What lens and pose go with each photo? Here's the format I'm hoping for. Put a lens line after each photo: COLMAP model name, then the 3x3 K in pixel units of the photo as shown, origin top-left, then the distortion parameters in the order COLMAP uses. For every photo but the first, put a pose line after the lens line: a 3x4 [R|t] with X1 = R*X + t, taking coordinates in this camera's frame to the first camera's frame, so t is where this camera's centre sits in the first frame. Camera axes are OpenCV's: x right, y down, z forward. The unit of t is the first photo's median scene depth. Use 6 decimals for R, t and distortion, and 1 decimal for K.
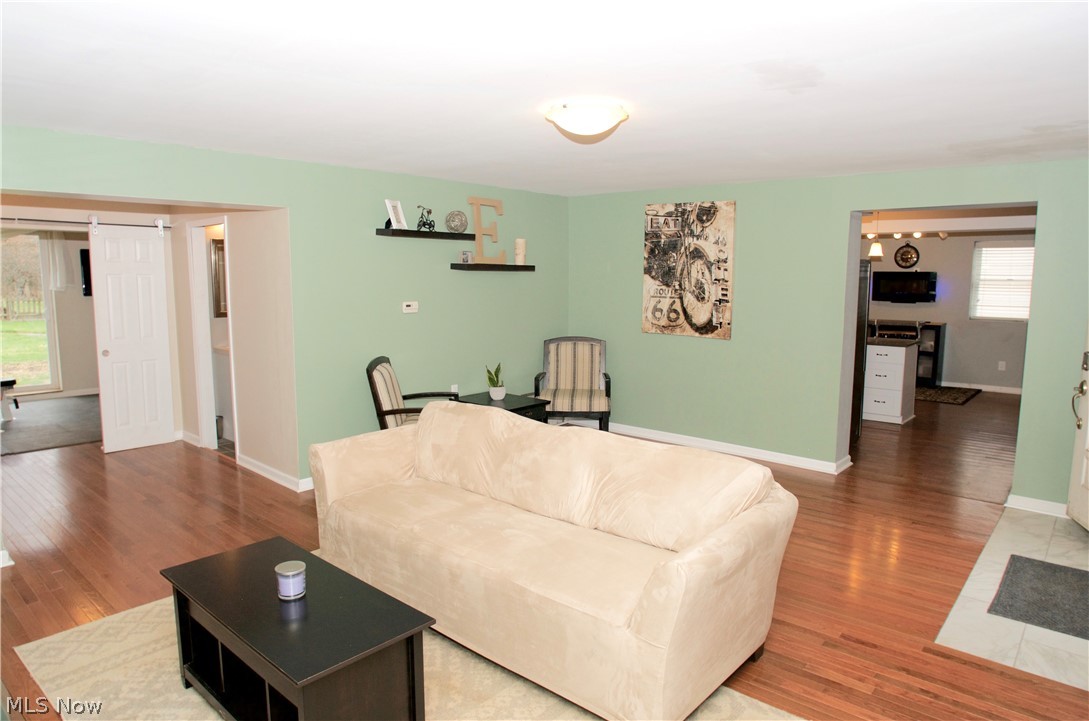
lens RADIAL K [[679.8, 0, 543.7], [0, 679.8, 359.4], [0, 0, 1]] dist [-0.016385, 0.000554]
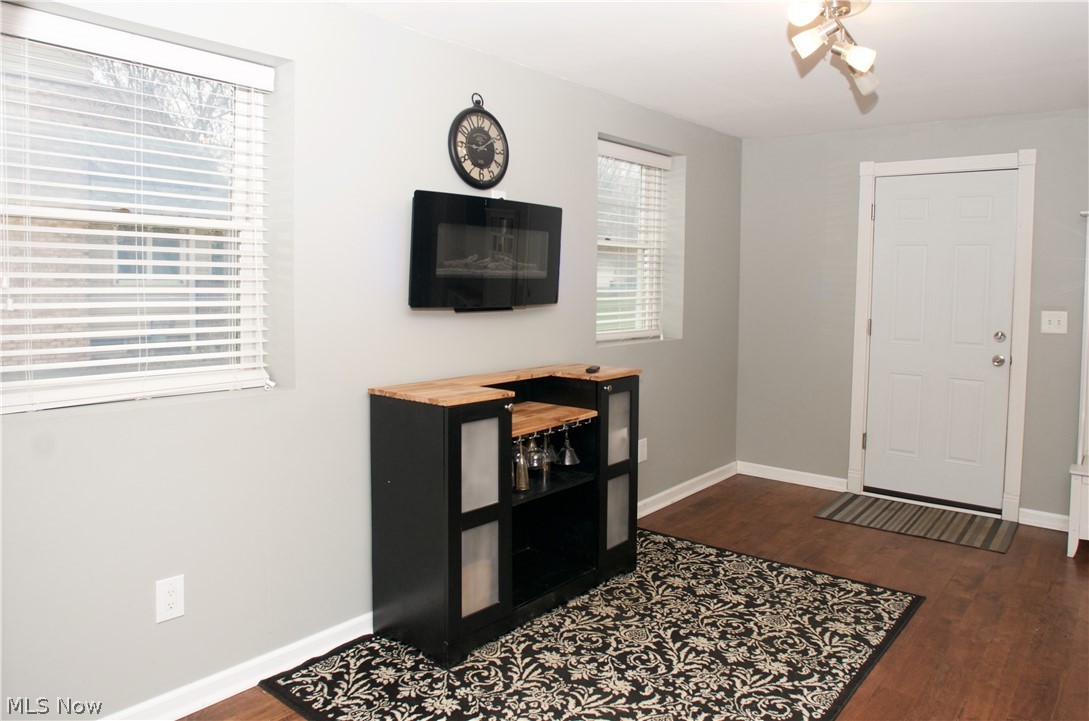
lens RADIAL K [[679.8, 0, 547.4], [0, 679.8, 353.6], [0, 0, 1]] dist [-0.016385, 0.000554]
pose [[0.000930, -0.117450, 0.993078, 0.241211], [0.111778, 0.986868, 0.116611, -0.096275], [-0.993733, 0.110896, 0.014046, 0.973611]]
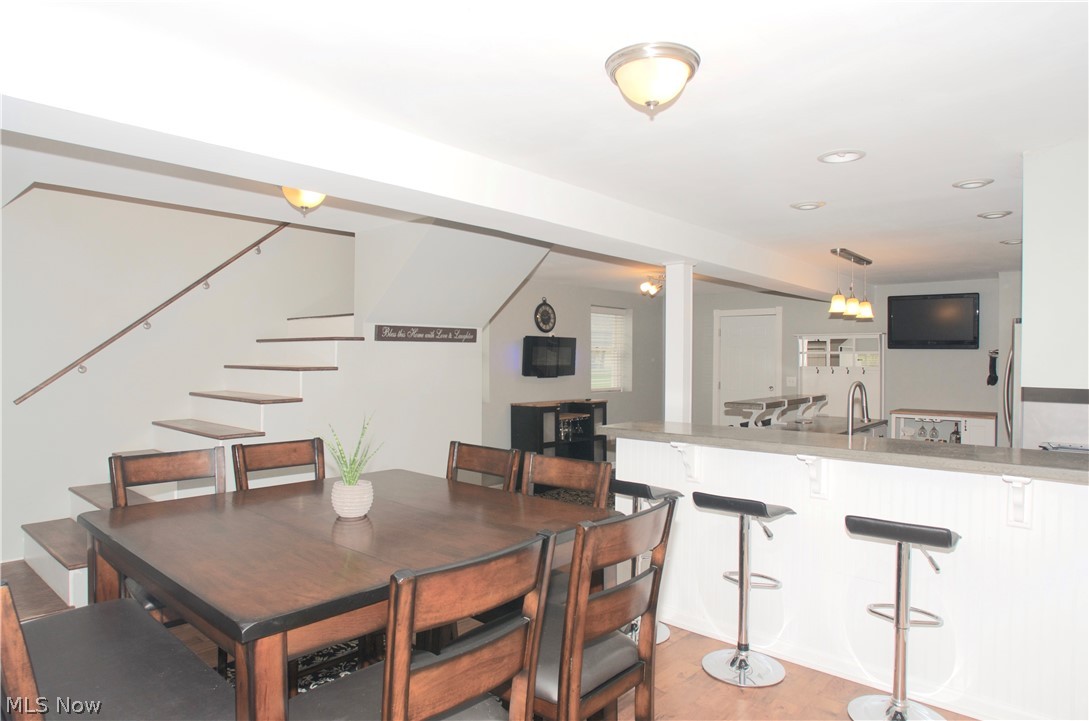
lens RADIAL K [[679.8, 0, 544.3], [0, 679.8, 363.4], [0, 0, 1]] dist [-0.016385, 0.000554]
pose [[0.033333, -0.013680, 0.999351, -0.239301], [0.120619, 0.992653, 0.009565, -0.107159], [-0.992139, 0.120222, 0.034739, 0.976813]]
